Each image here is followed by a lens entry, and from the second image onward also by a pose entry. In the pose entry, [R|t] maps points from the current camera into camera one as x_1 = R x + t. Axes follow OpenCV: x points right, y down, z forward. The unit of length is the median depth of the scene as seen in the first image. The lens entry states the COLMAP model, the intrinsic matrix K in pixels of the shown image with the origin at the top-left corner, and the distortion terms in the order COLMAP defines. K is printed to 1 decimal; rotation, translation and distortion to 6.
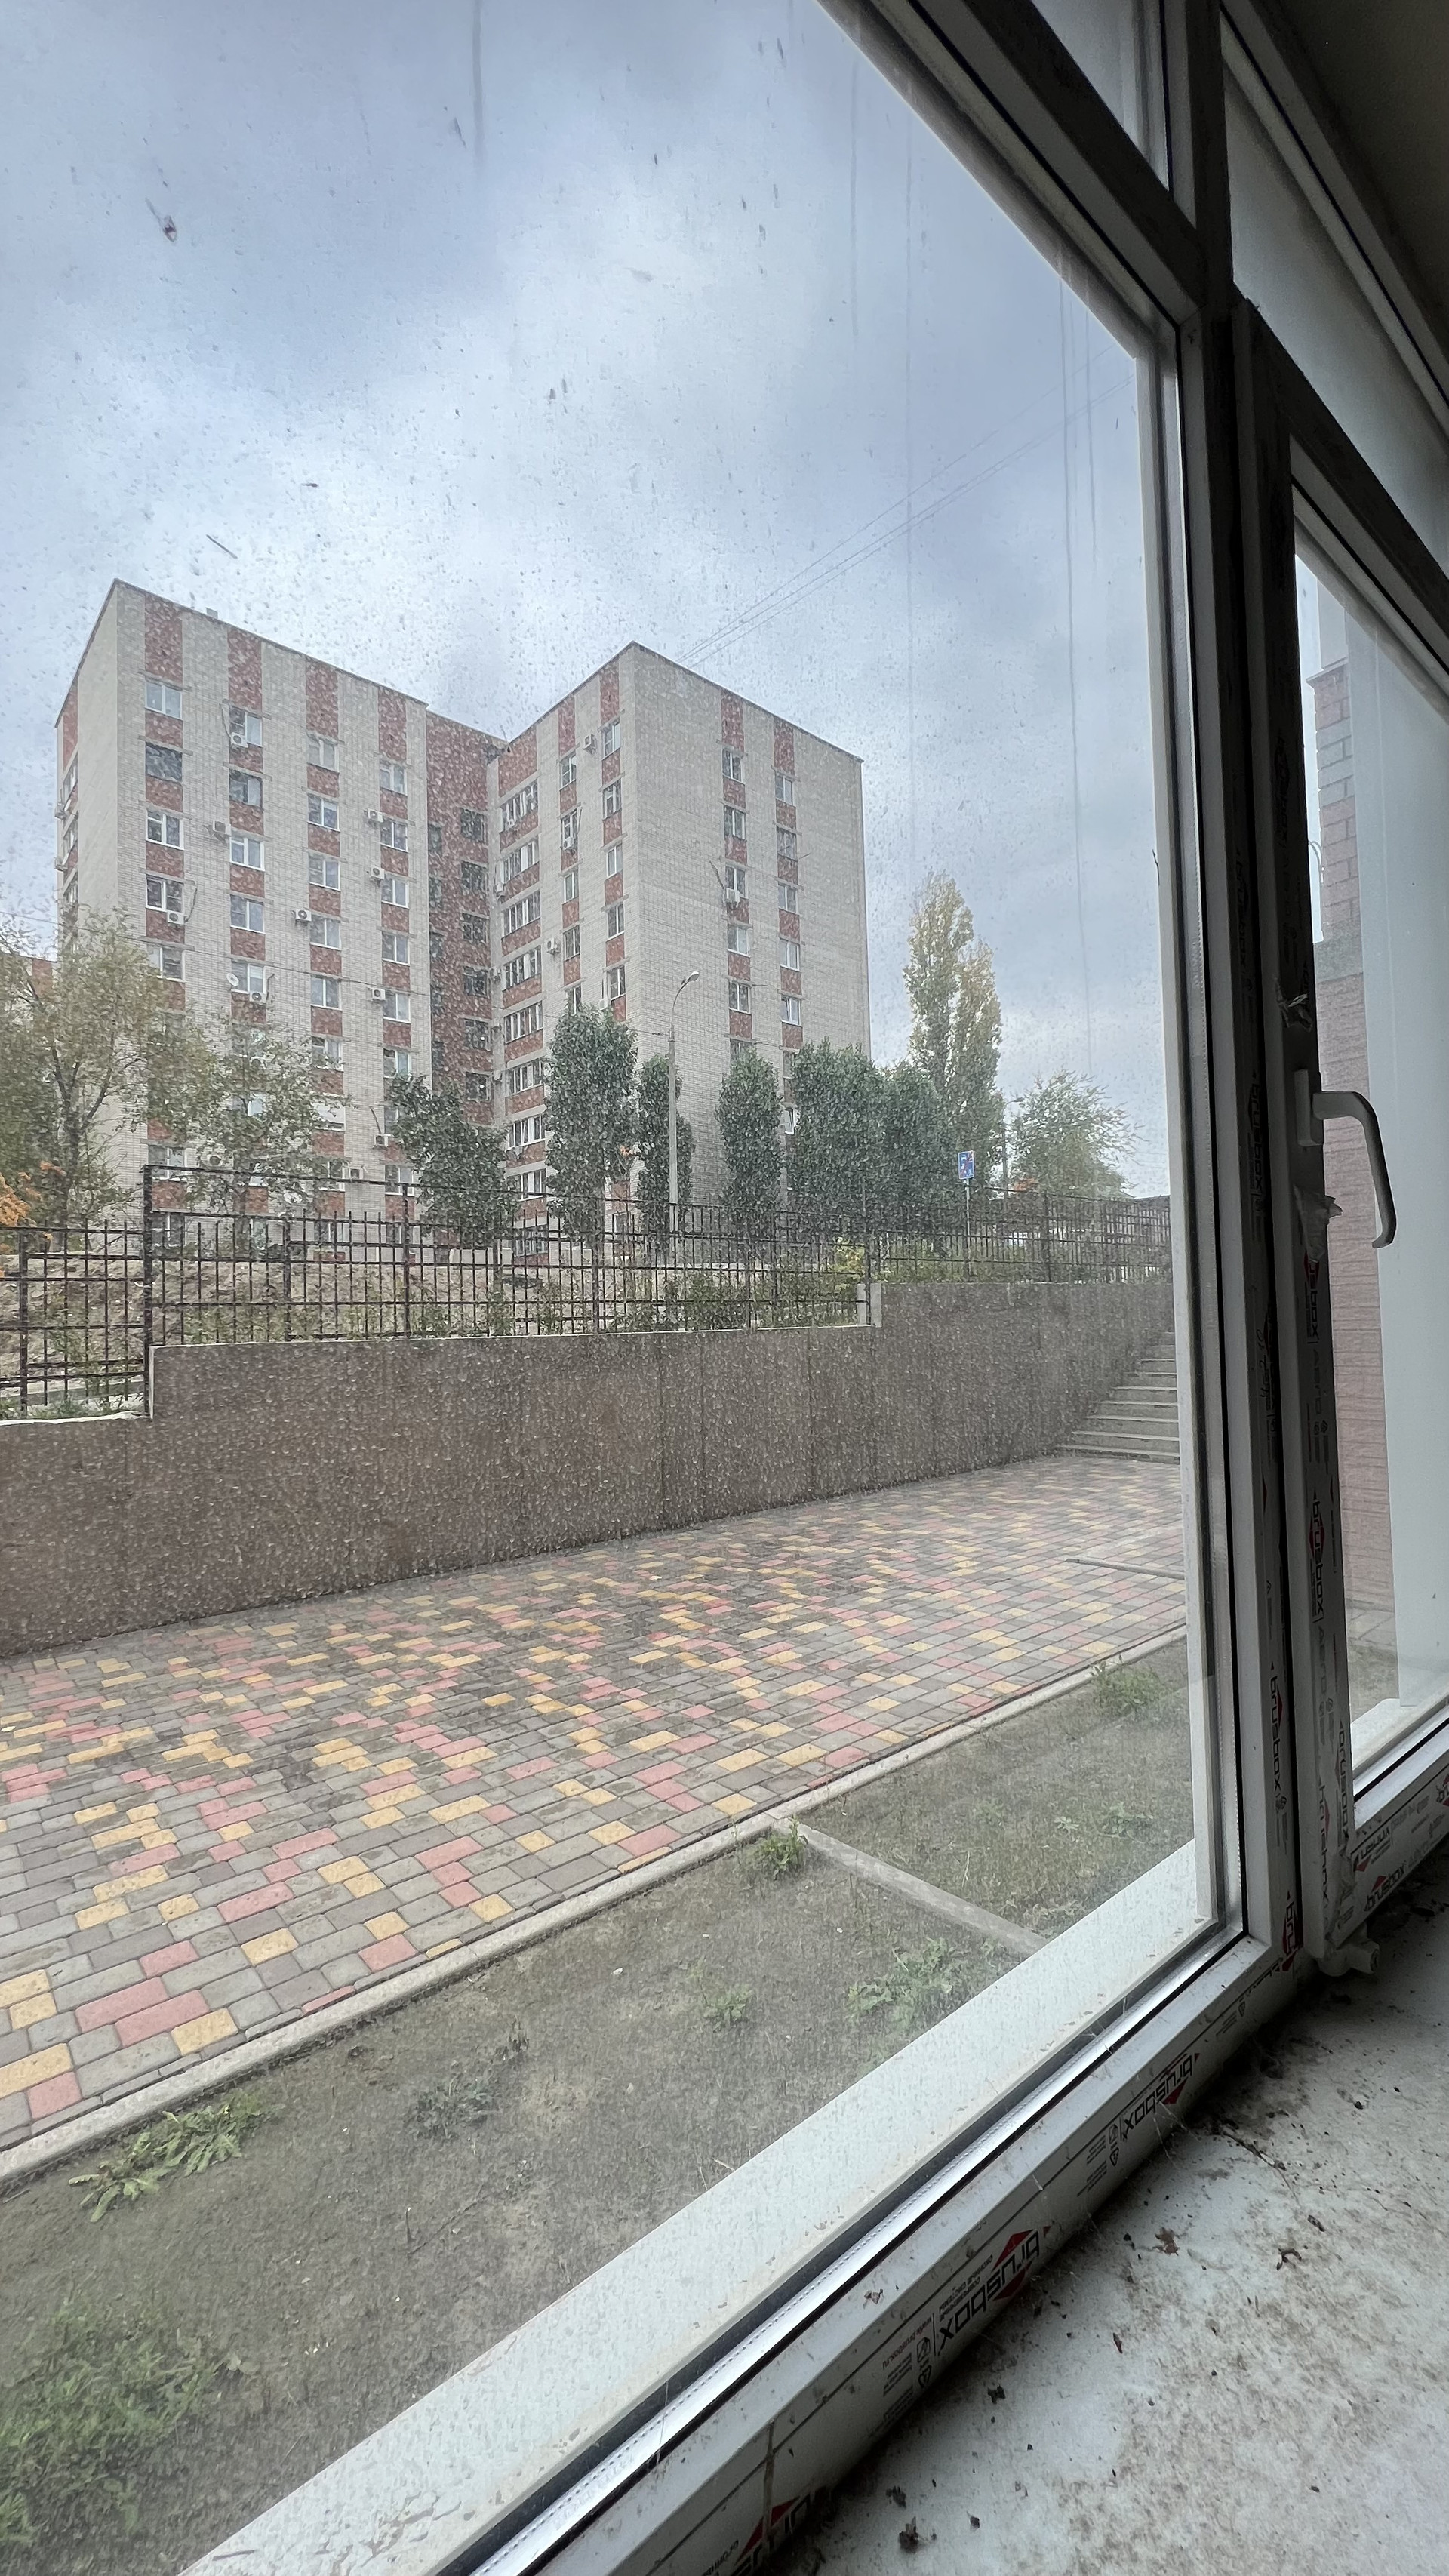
lens RADIAL K [[1029.3, 0, 726.7], [0, 1029.3, 1284.0], [0, 0, 1]] dist [0.000292, -0.000080]
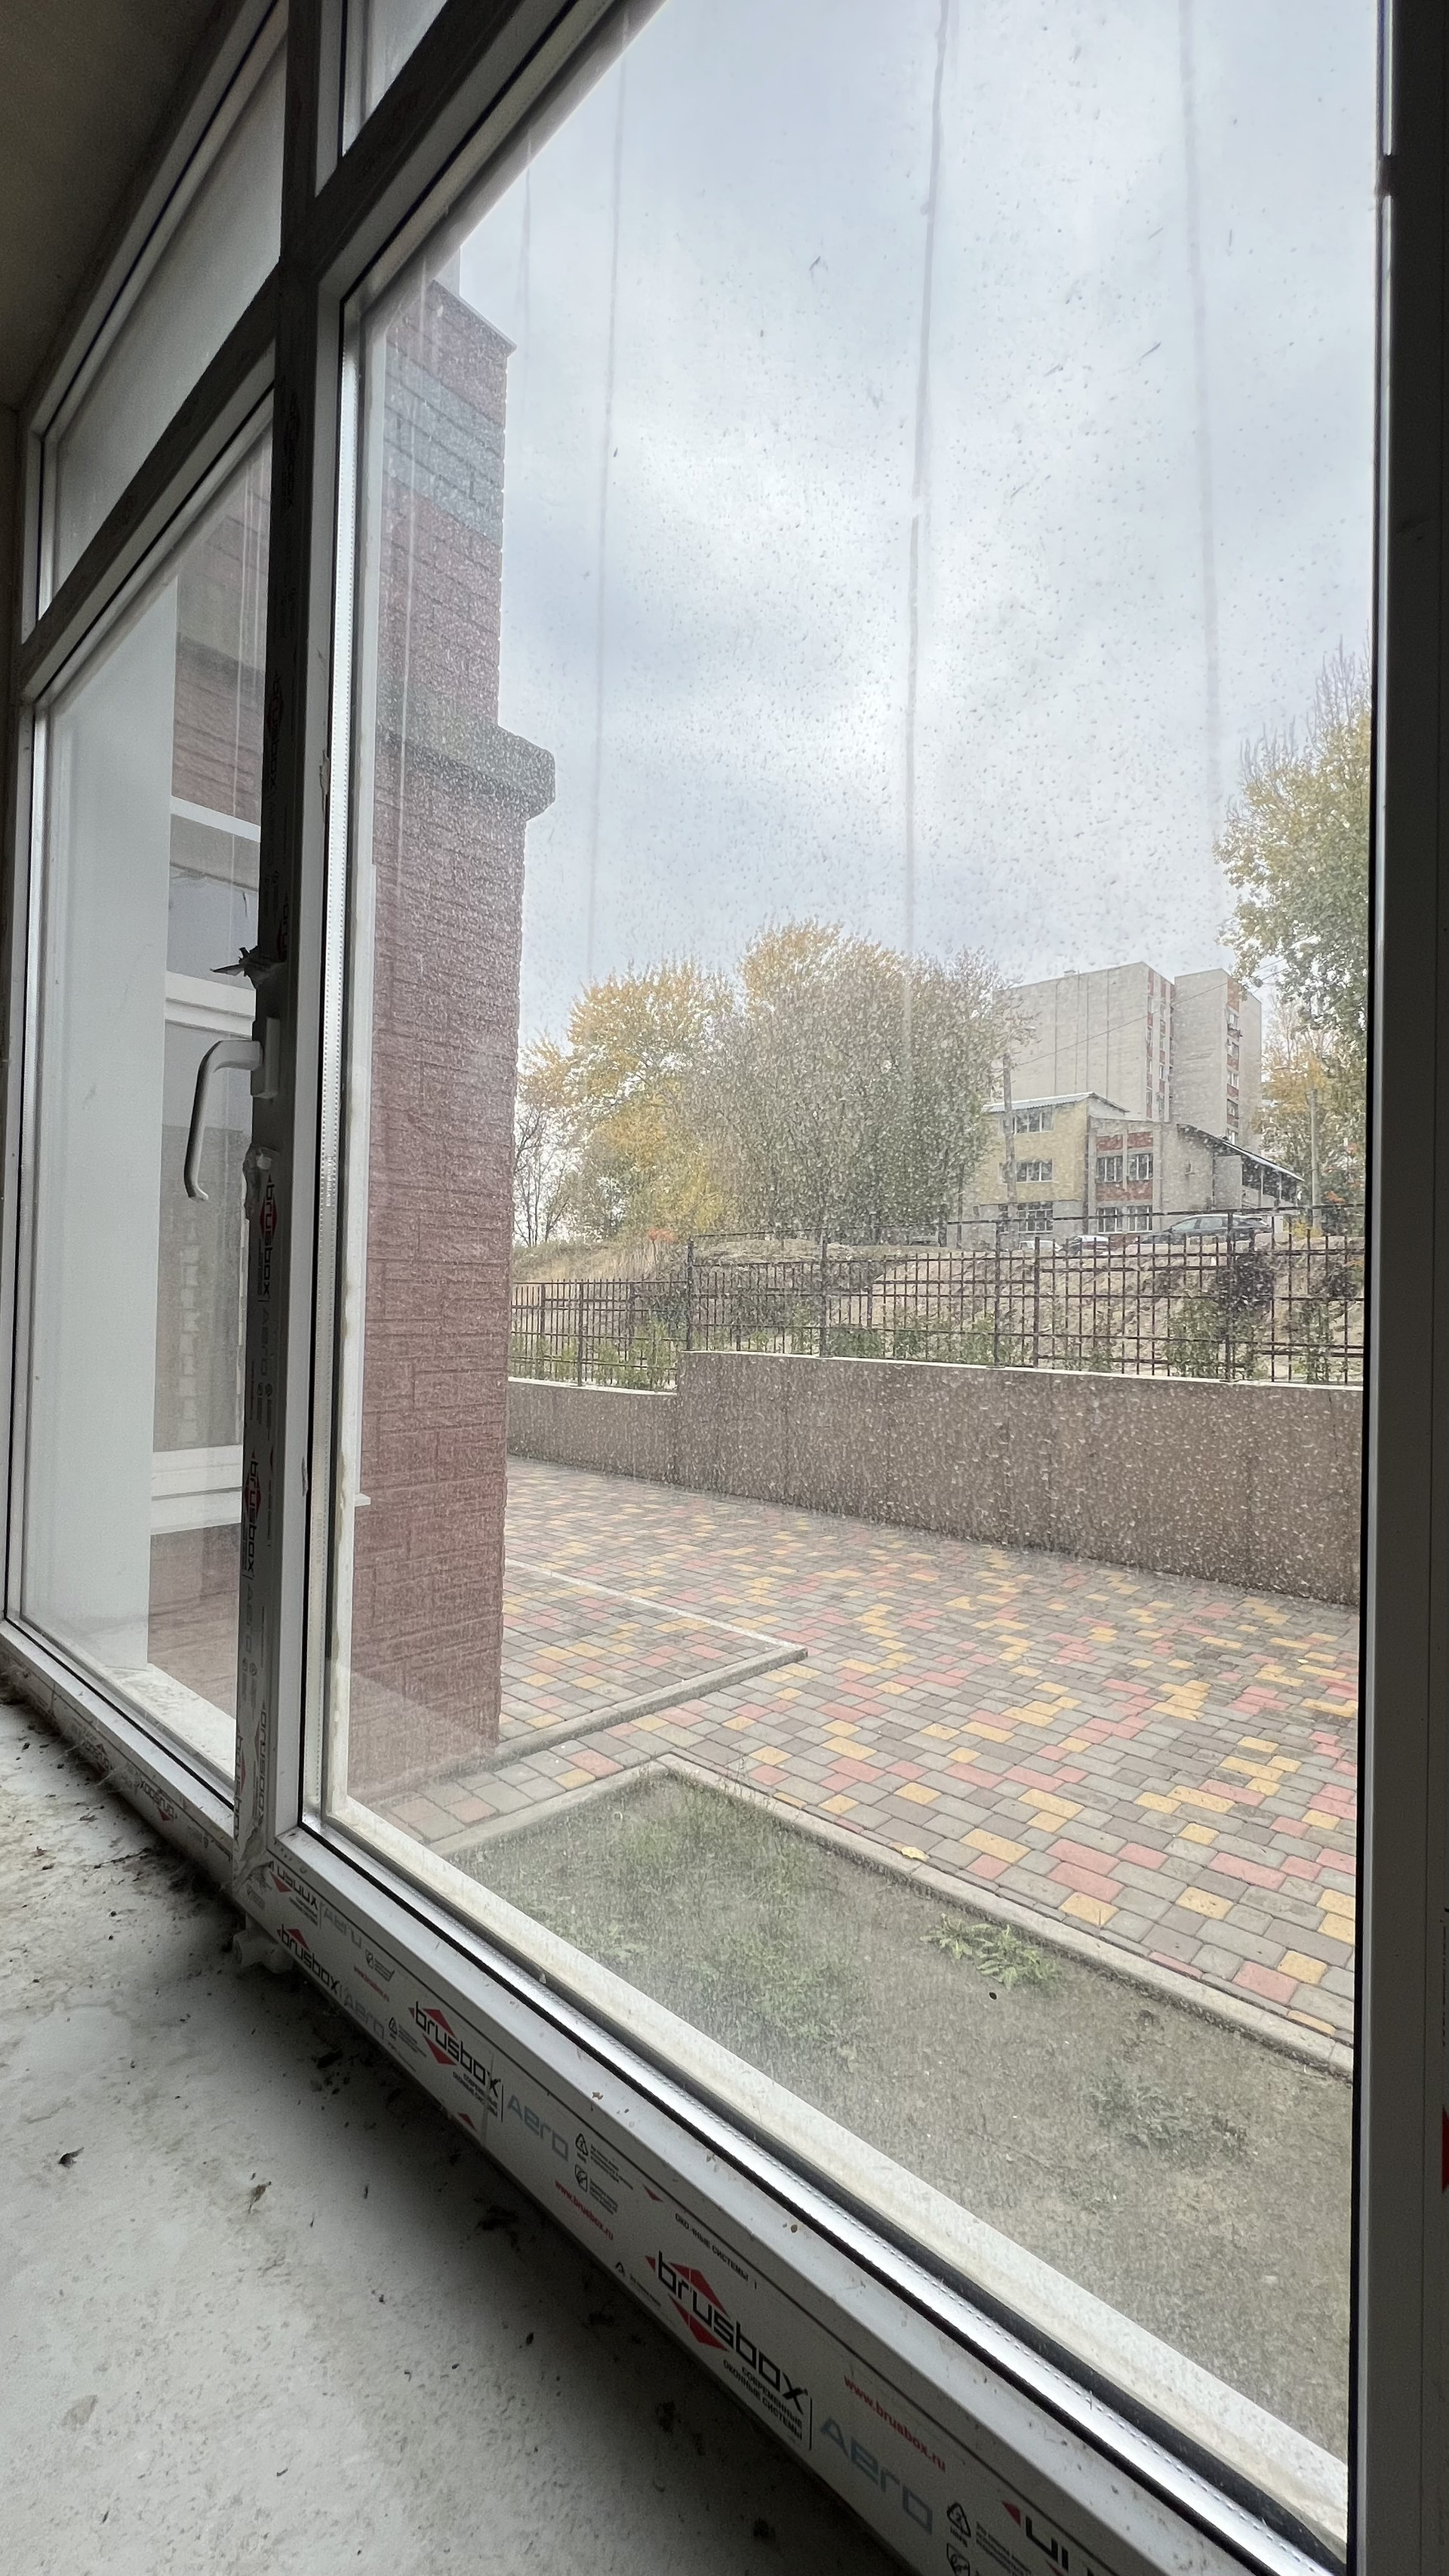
lens RADIAL K [[1033.4, 0, 728.0], [0, 1033.4, 1284.6], [0, 0, 1]] dist [-0.004446, 0.000184]
pose [[0.133739, 0.010100, -0.990965, 0.272335], [0.015245, 0.999809, 0.012248, 0.006677], [0.990899, -0.016745, 0.133559, 0.223423]]
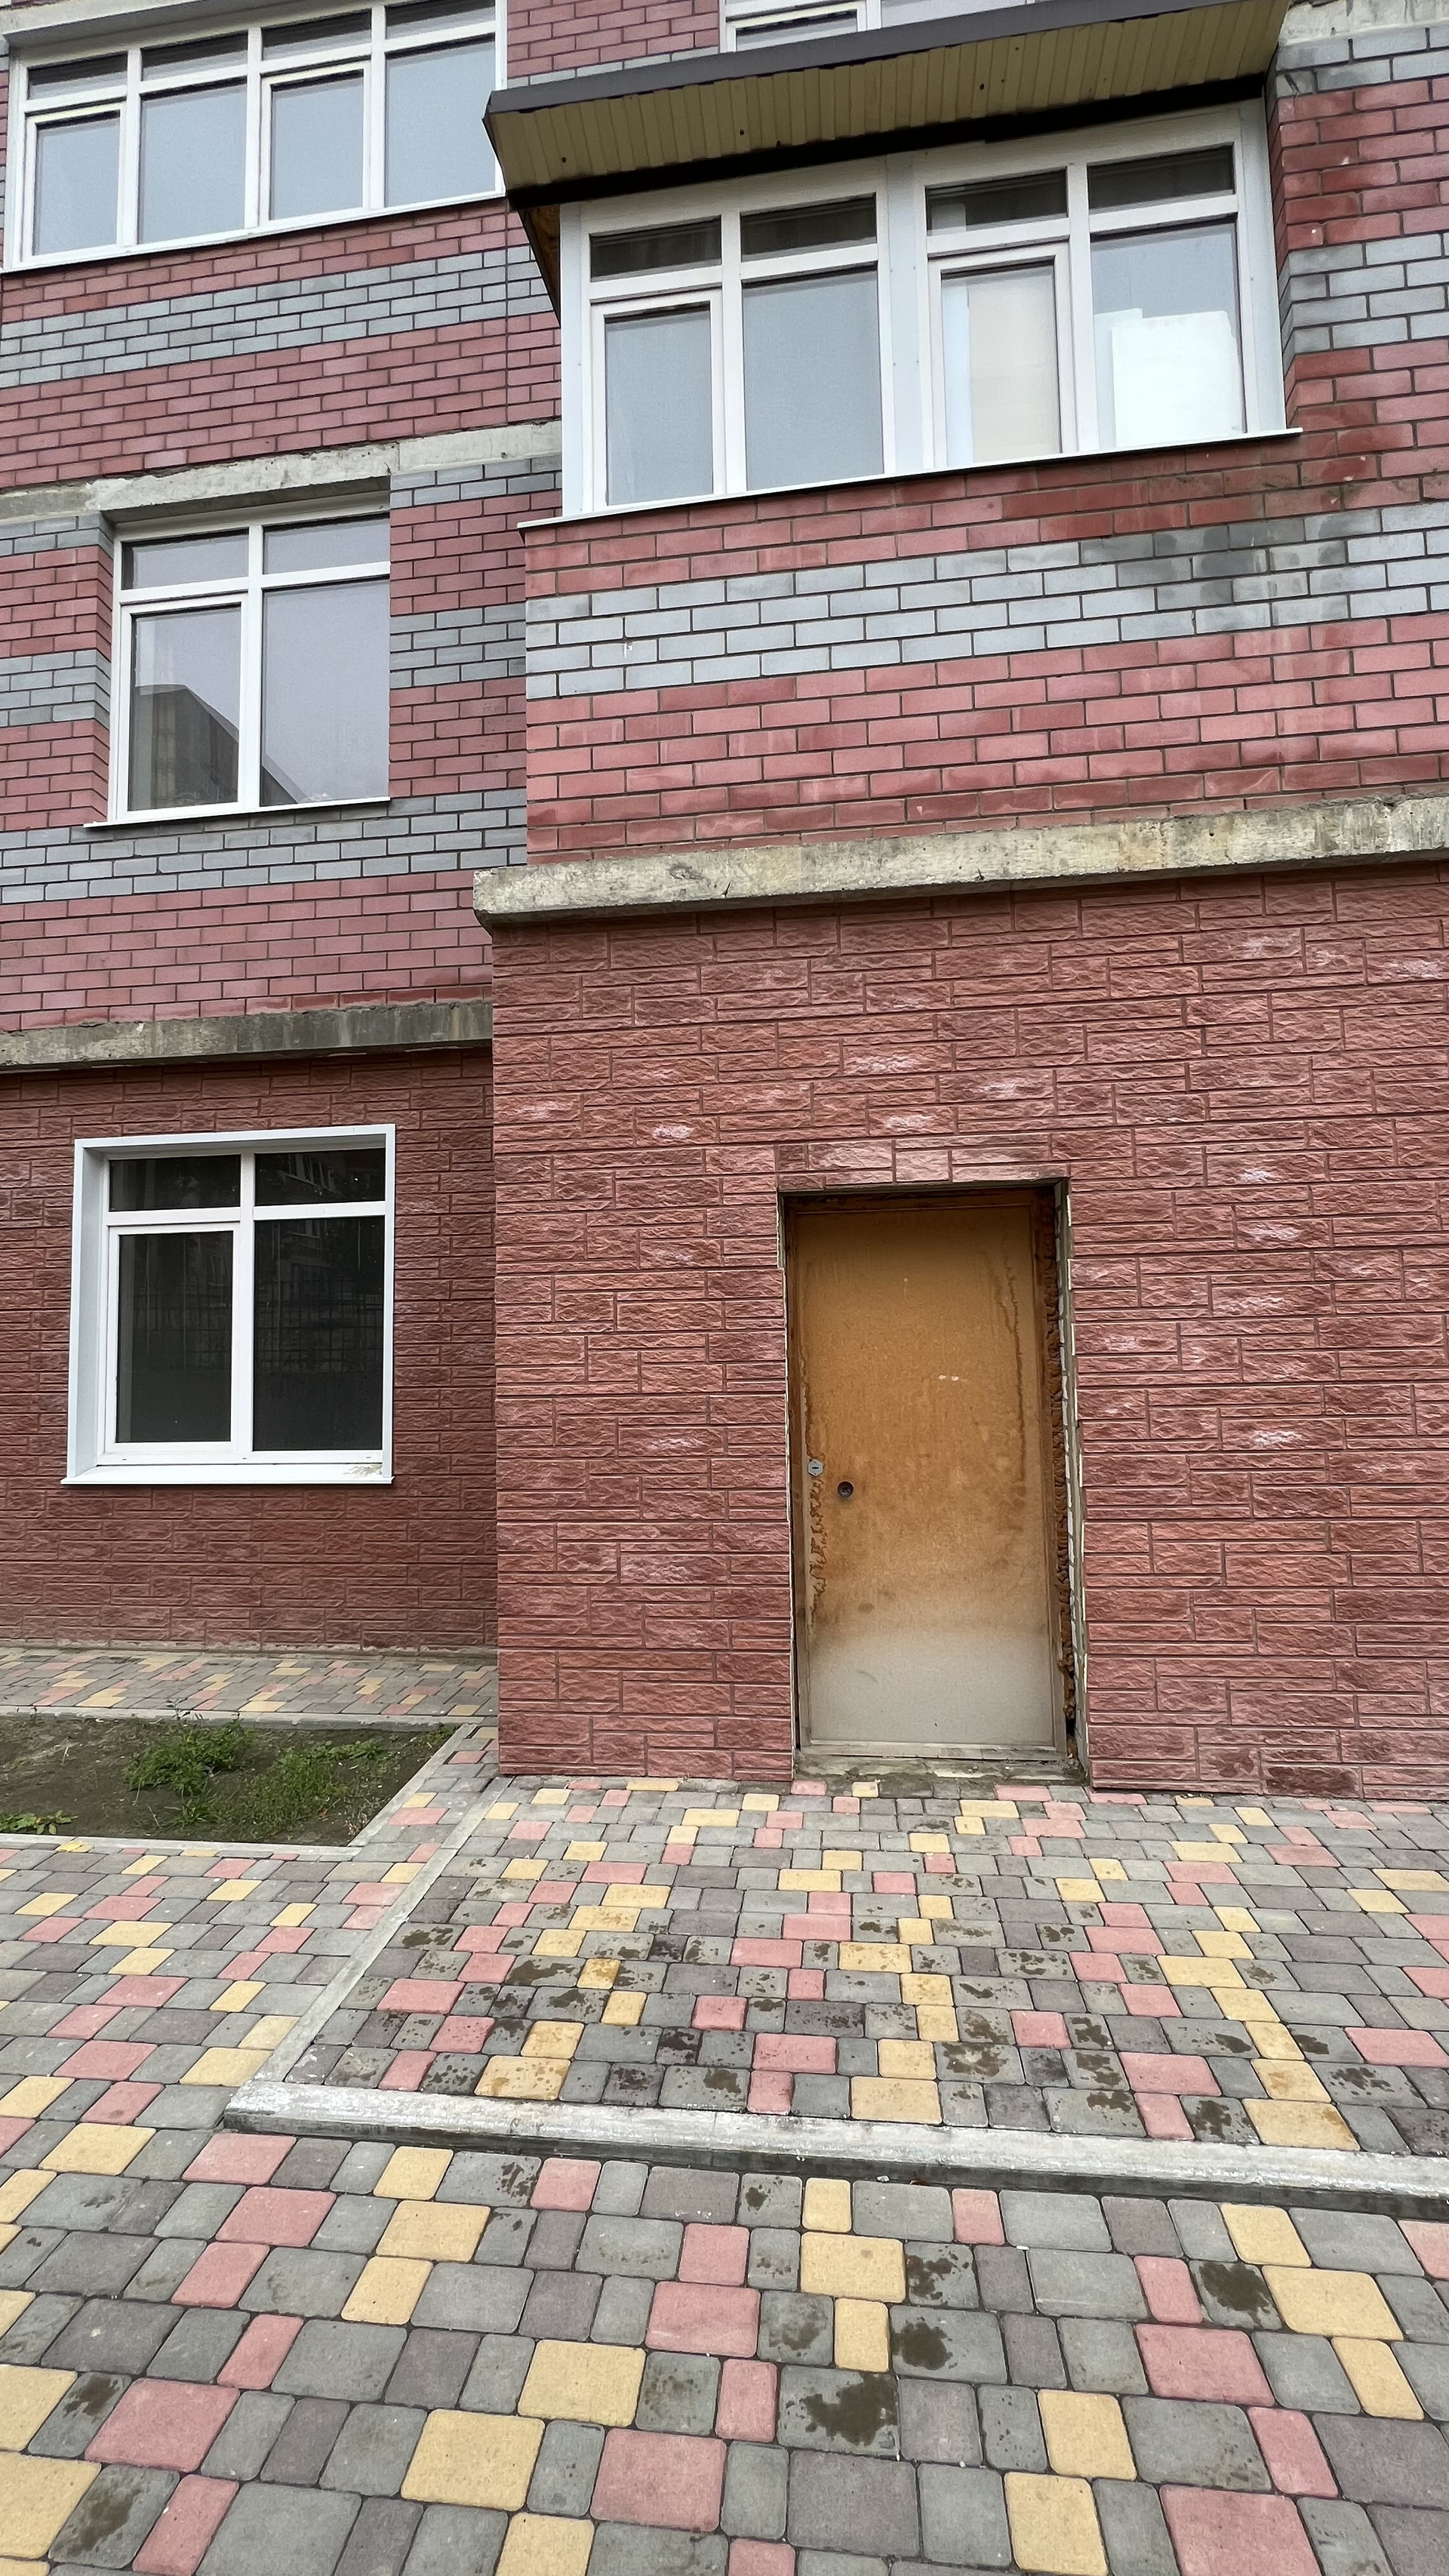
lens RADIAL K [[1066.0, 0, 716.7], [0, 1066.0, 1270.2], [0, 0, 1]] dist [0.002322, -0.000202]
pose [[-0.680649, 0.081119, 0.728105, -1.158635], [0.010724, 0.994848, -0.100812, 0.042285], [-0.732532, -0.060810, -0.678012, 0.596064]]
